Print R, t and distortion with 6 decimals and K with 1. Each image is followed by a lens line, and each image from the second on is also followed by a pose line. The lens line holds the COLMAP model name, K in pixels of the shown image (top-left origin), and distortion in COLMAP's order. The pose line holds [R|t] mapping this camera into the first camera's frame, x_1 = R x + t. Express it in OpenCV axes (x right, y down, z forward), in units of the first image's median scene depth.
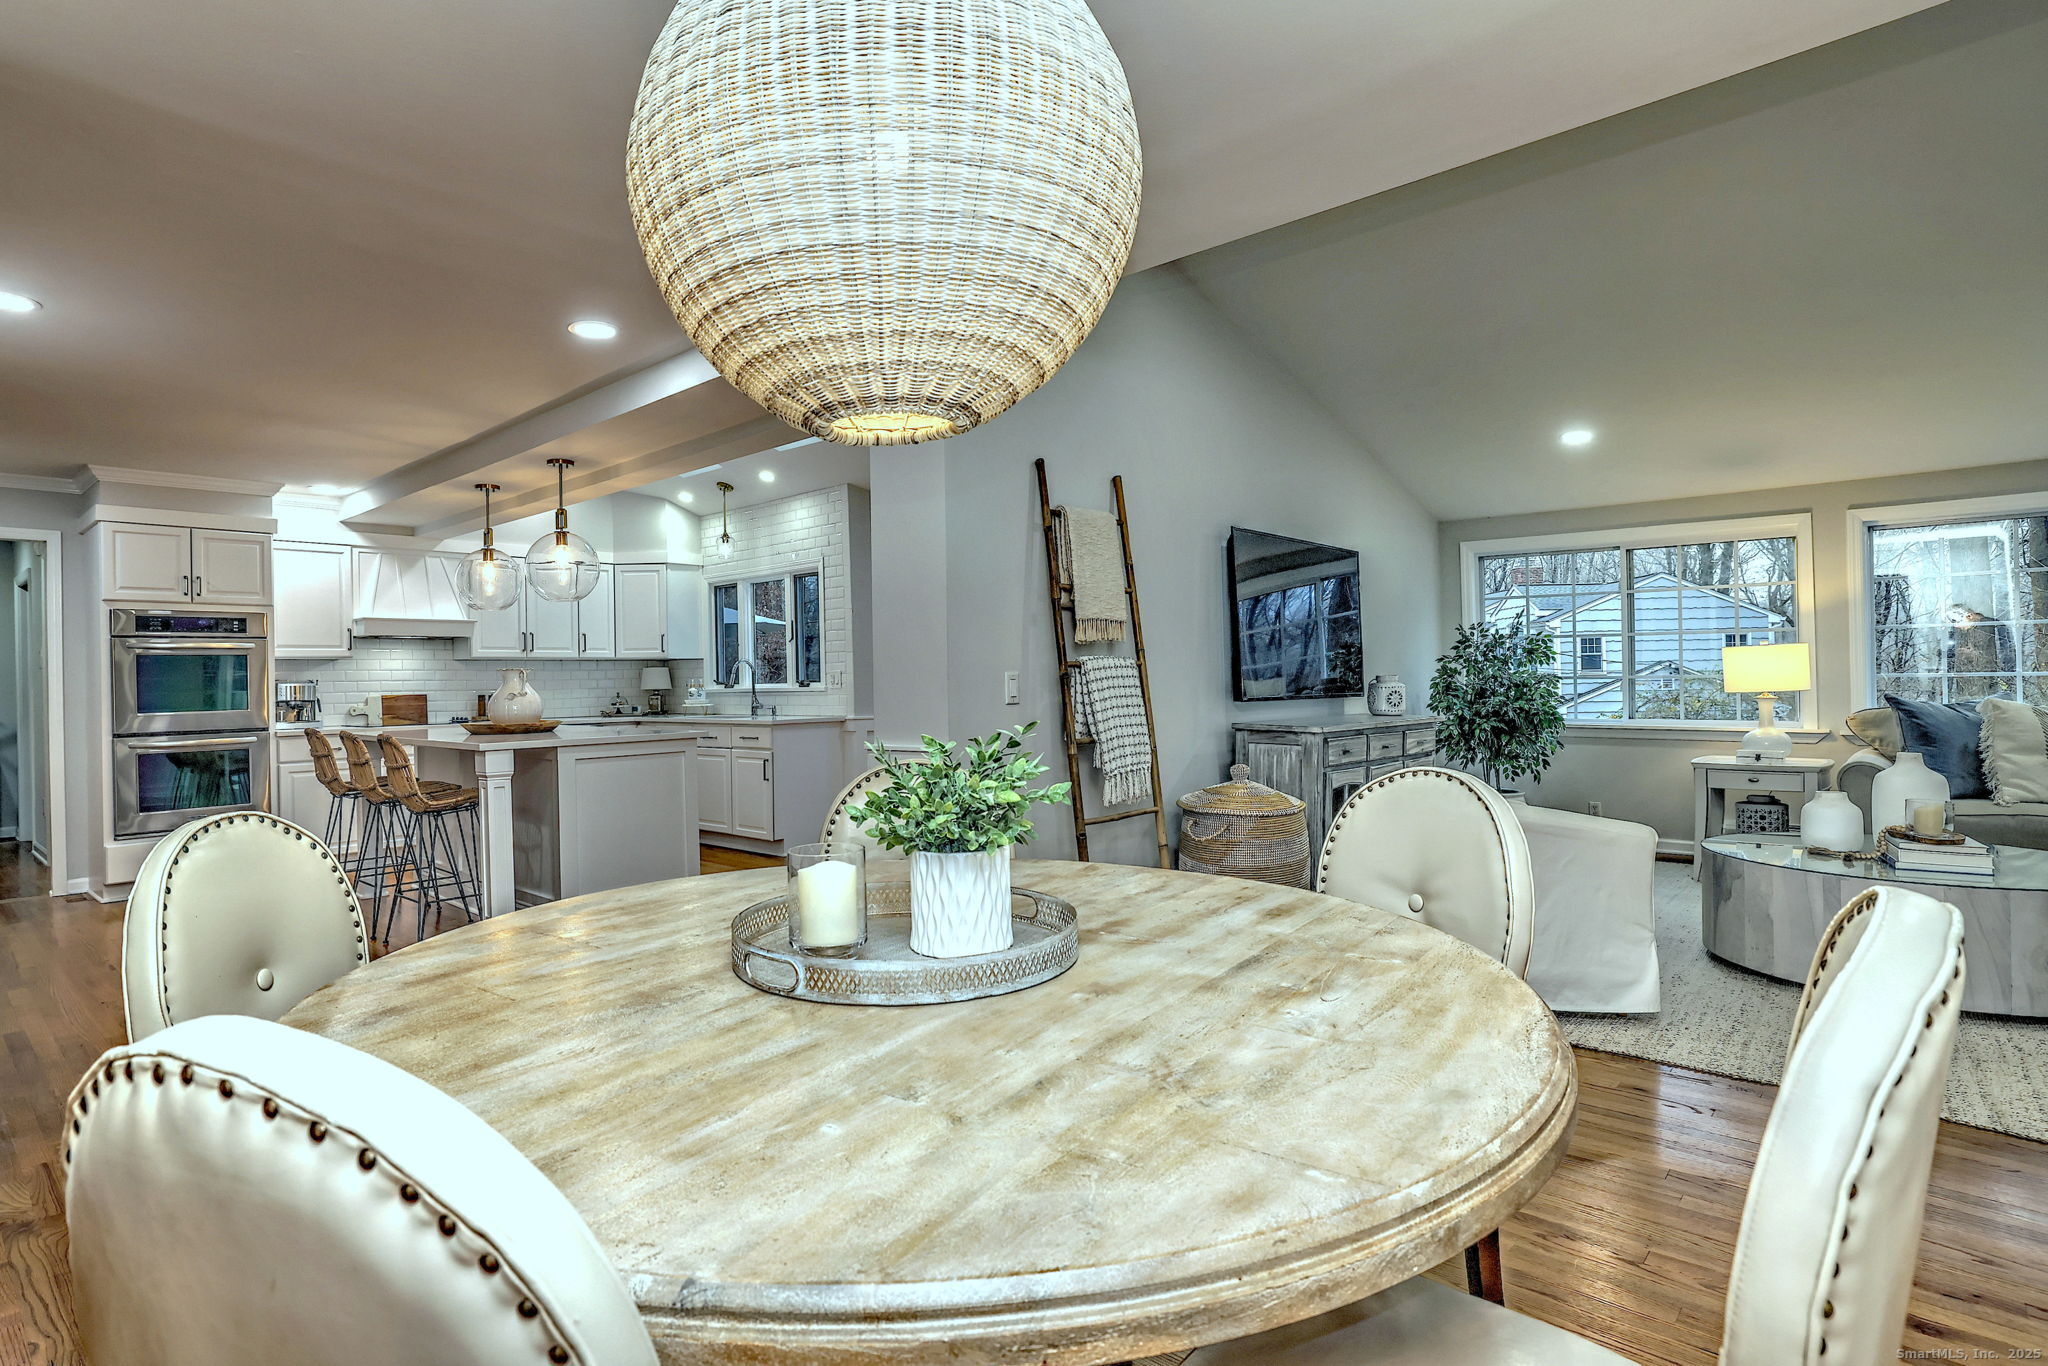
lens RADIAL K [[1013.4, 0, 976.9], [0, 1013.4, 674.6], [0, 0, 1]] dist [0.001194, 0.000355]
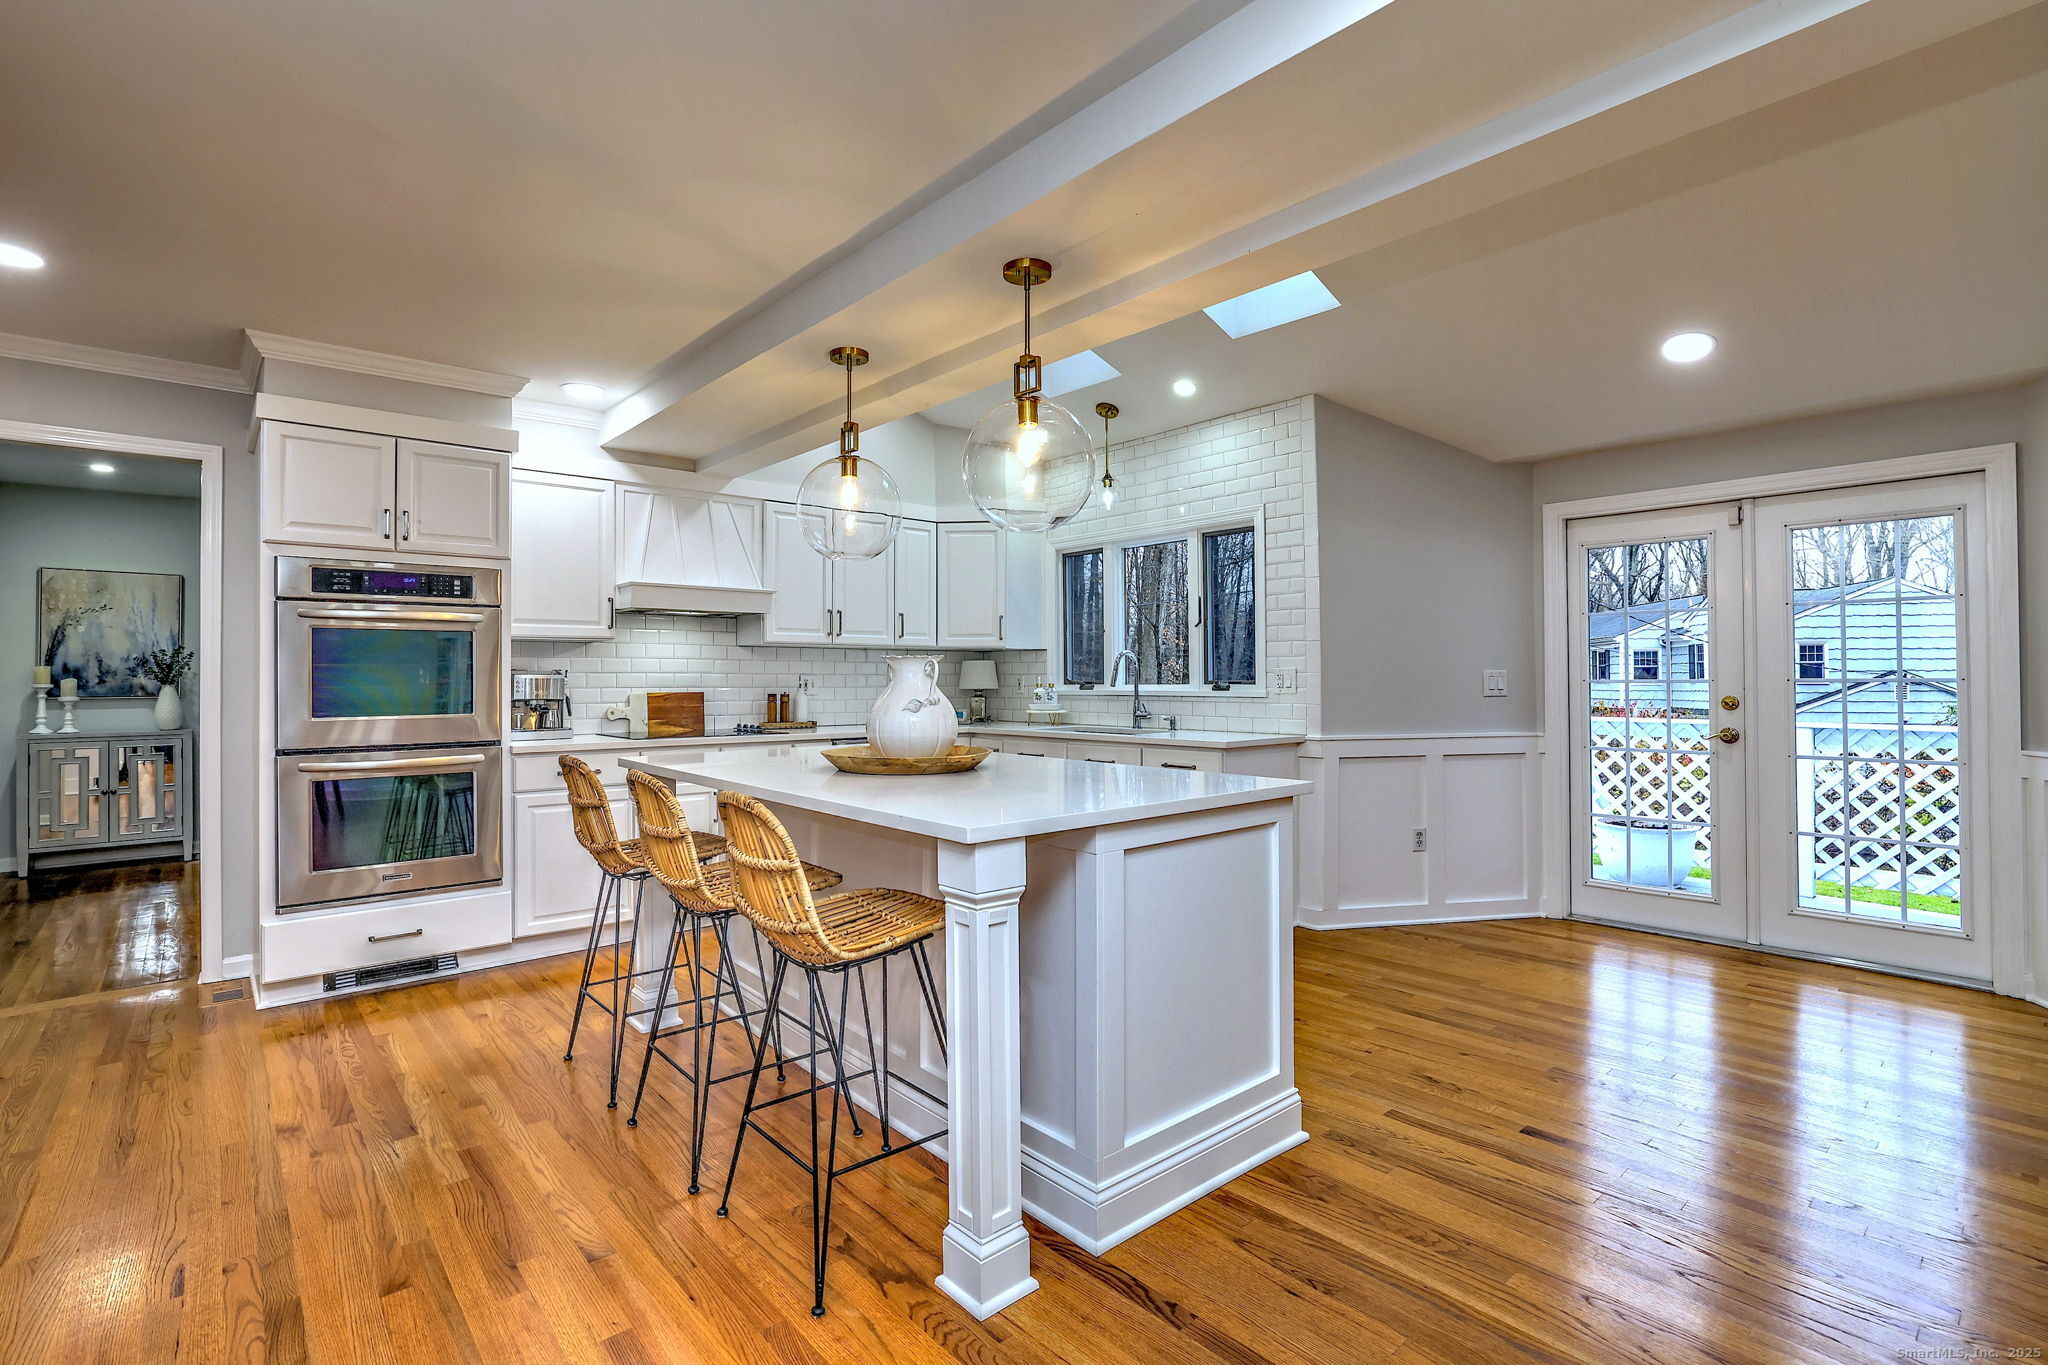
lens RADIAL K [[904.6, 0, 1033.2], [0, 904.6, 675.8], [0, 0, 1]] dist [-0.023677, 0.000734]
pose [[0.996981, 0.016177, -0.075937, -0.263977], [-0.015857, 0.999863, 0.004824, 0.000904], [0.076004, -0.003605, 0.997101, 0.379006]]
